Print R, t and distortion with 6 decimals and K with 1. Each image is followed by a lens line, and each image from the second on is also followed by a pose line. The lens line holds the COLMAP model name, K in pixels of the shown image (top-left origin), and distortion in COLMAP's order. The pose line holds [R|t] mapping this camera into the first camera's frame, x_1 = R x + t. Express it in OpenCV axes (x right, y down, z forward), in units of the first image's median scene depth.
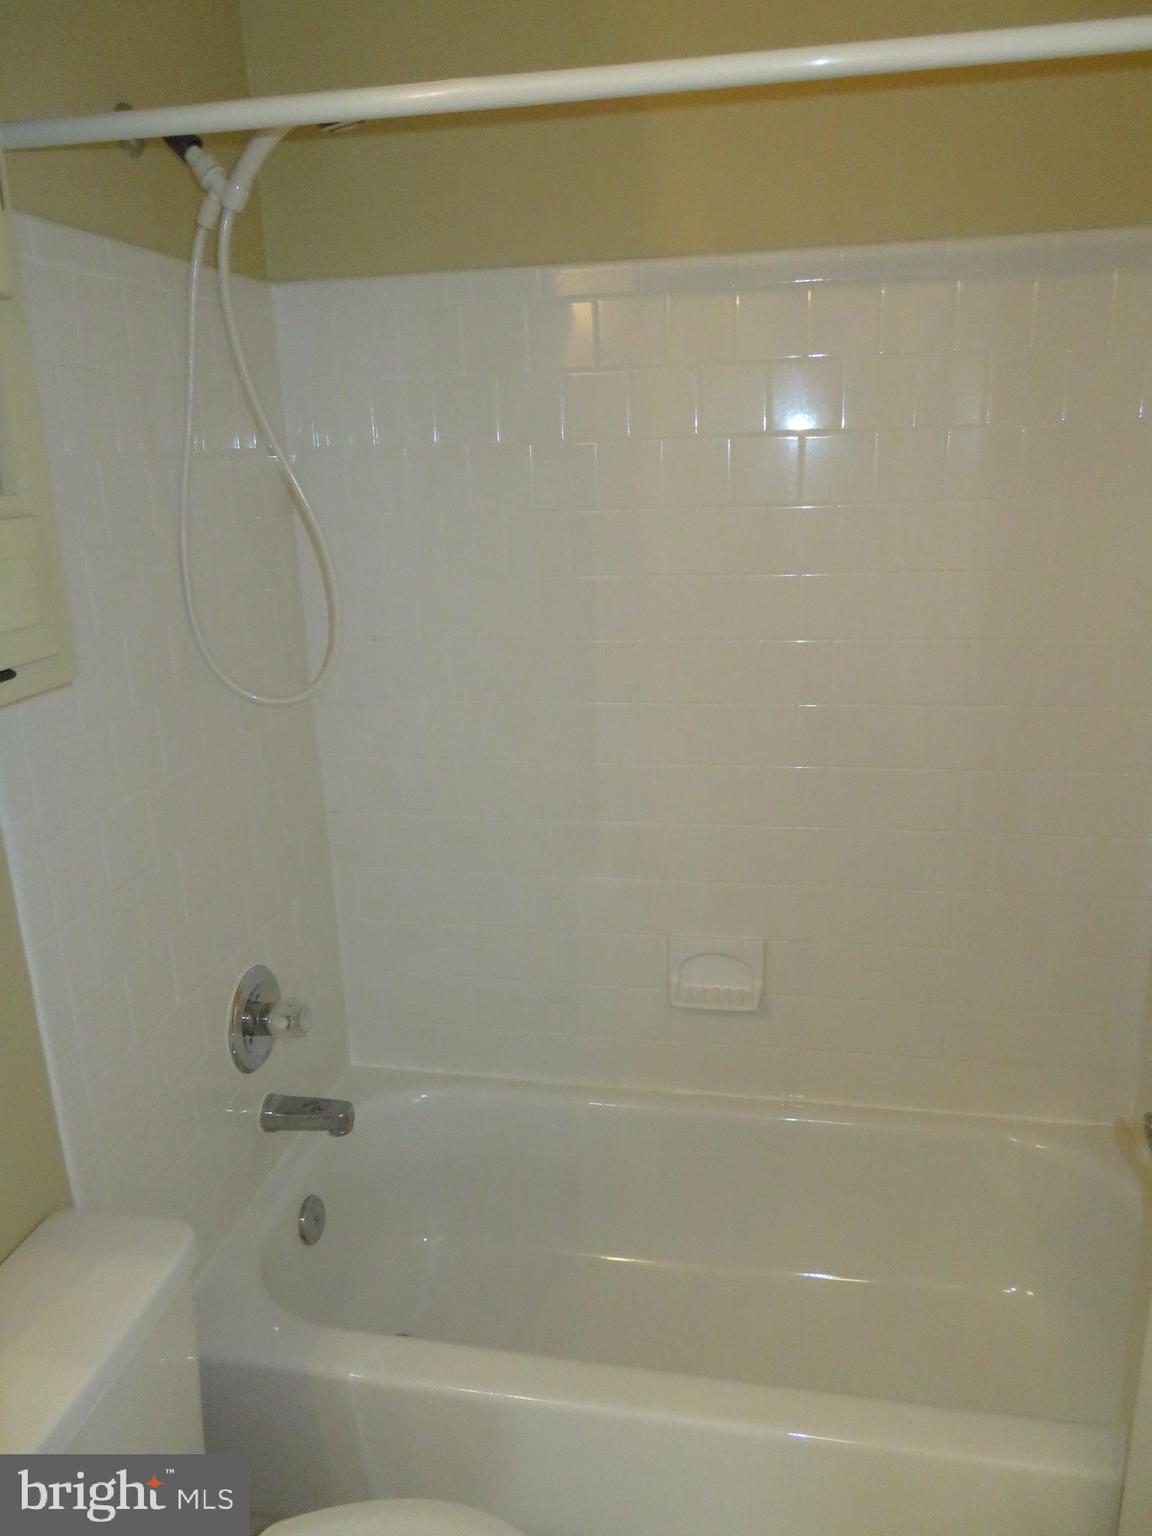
lens RADIAL K [[1081.2, 0, 576.0], [0, 1081.2, 768.0], [0, 0, 1]] dist [-0.006870, 0.004886]
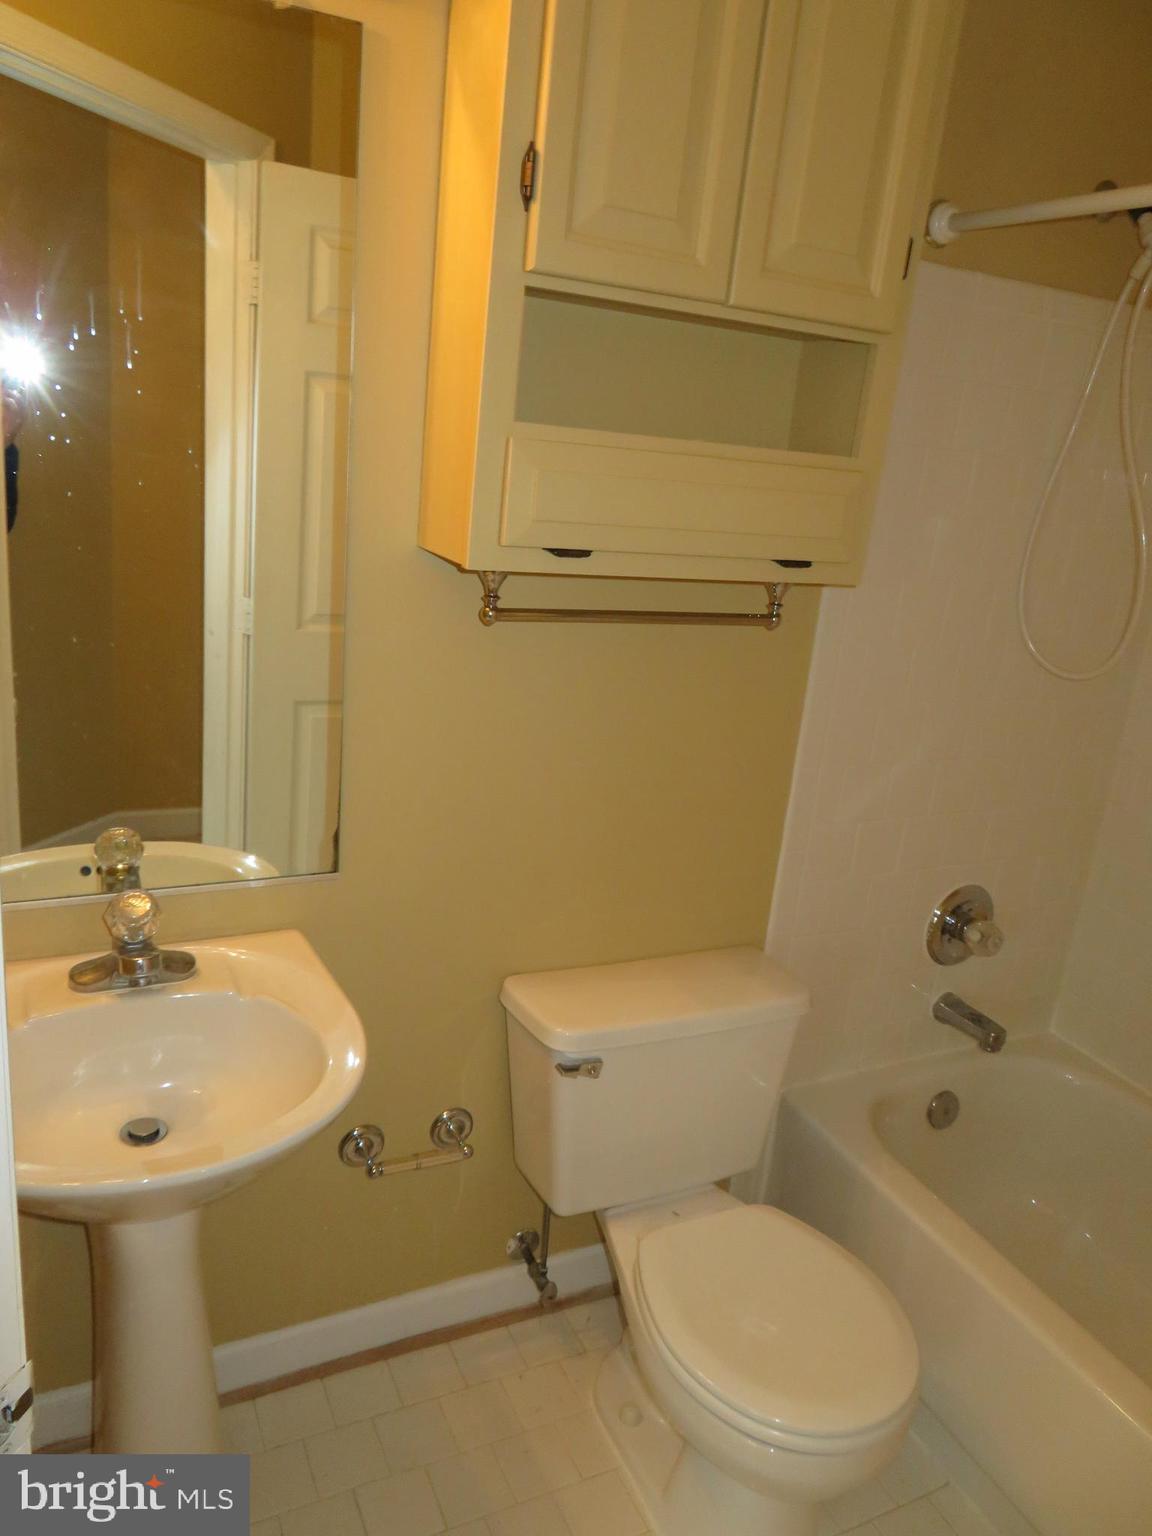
lens RADIAL K [[1100.3, 0, 576.0], [0, 1100.3, 768.0], [0, 0, 1]] dist [-0.008323, -0.001226]
pose [[0.554446, 0.325444, -0.765947, 0.438089], [-0.346012, 0.927193, 0.143487, 0.054030], [0.756878, 0.185471, 0.626686, -0.155422]]
